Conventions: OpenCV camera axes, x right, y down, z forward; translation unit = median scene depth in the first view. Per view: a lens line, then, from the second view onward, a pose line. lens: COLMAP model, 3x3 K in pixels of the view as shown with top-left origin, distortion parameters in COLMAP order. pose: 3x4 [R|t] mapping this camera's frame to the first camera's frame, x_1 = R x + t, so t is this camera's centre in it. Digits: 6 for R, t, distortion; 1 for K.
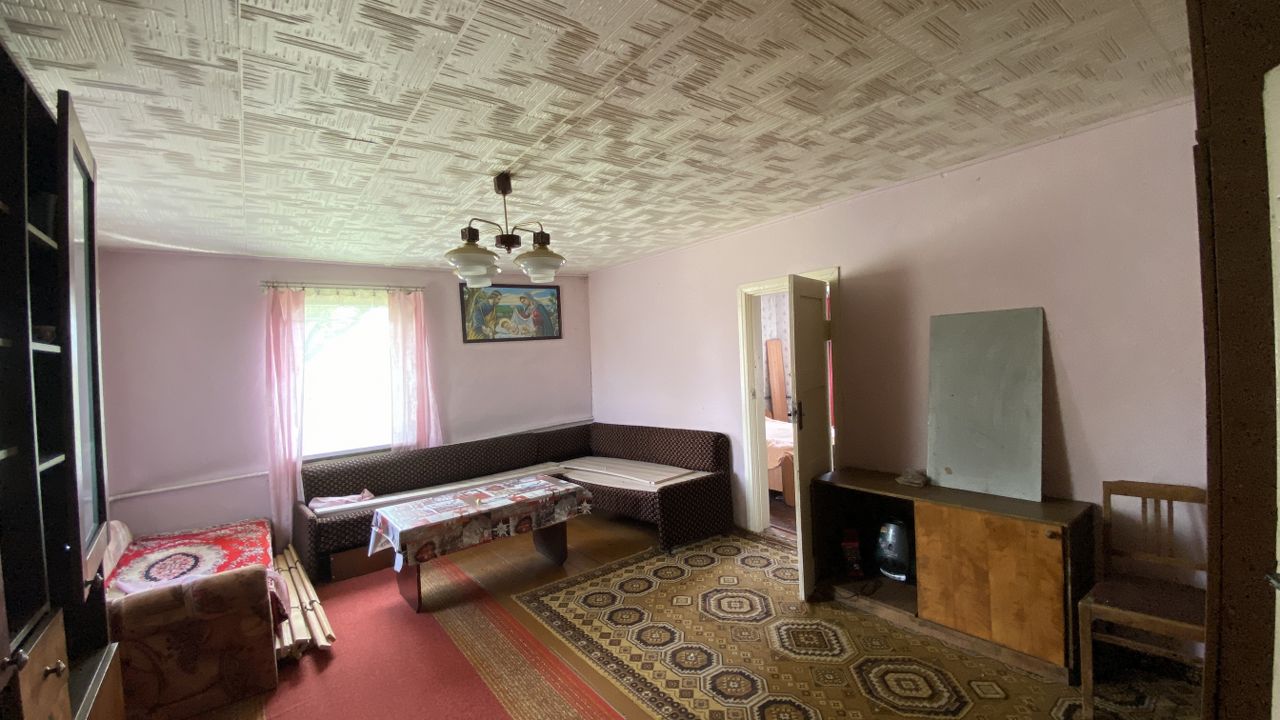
lens RADIAL K [[521.8, 0, 640.9], [0, 521.8, 356.2], [0, 0, 1]] dist [0.000683, 0.000002]
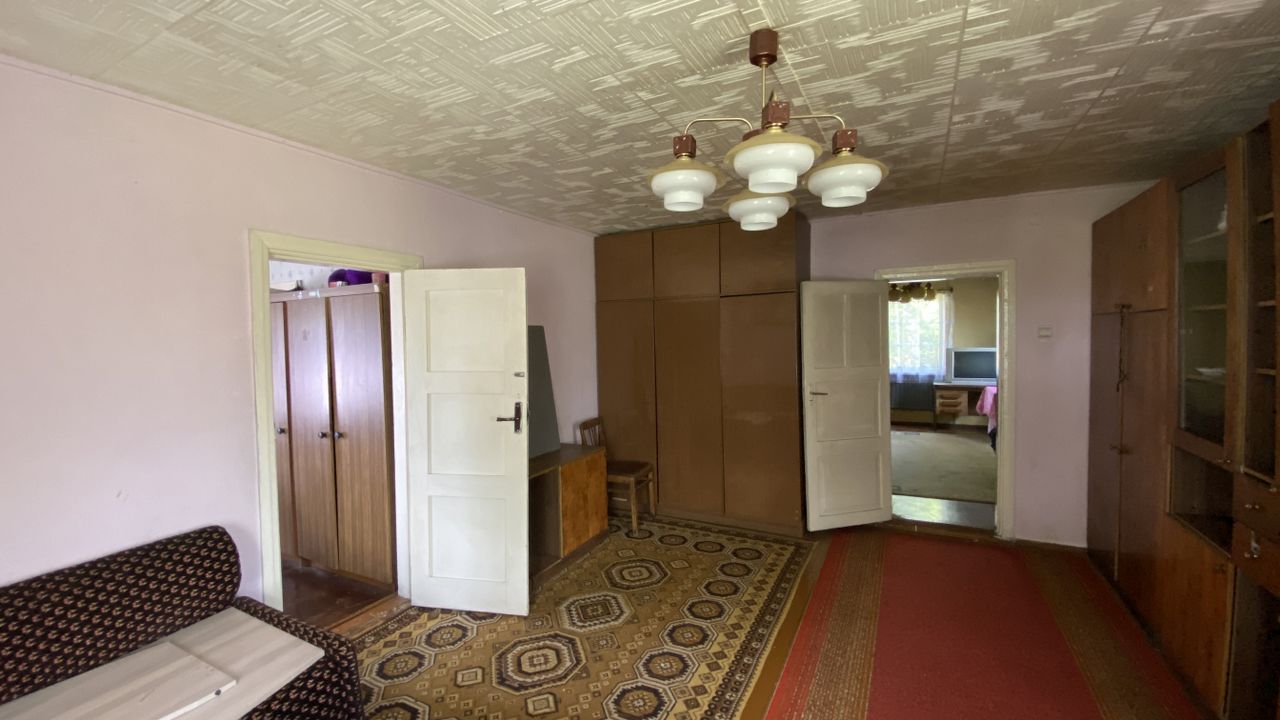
lens RADIAL K [[521.8, 0, 639.5], [0, 521.8, 357.6], [0, 0, 1]] dist [0.000683, 0.000002]
pose [[-0.422794, 0.021813, 0.905963, -0.718366], [0.044200, 0.999017, -0.003426, 0.021319], [-0.905147, 0.038595, -0.423342, 1.358832]]
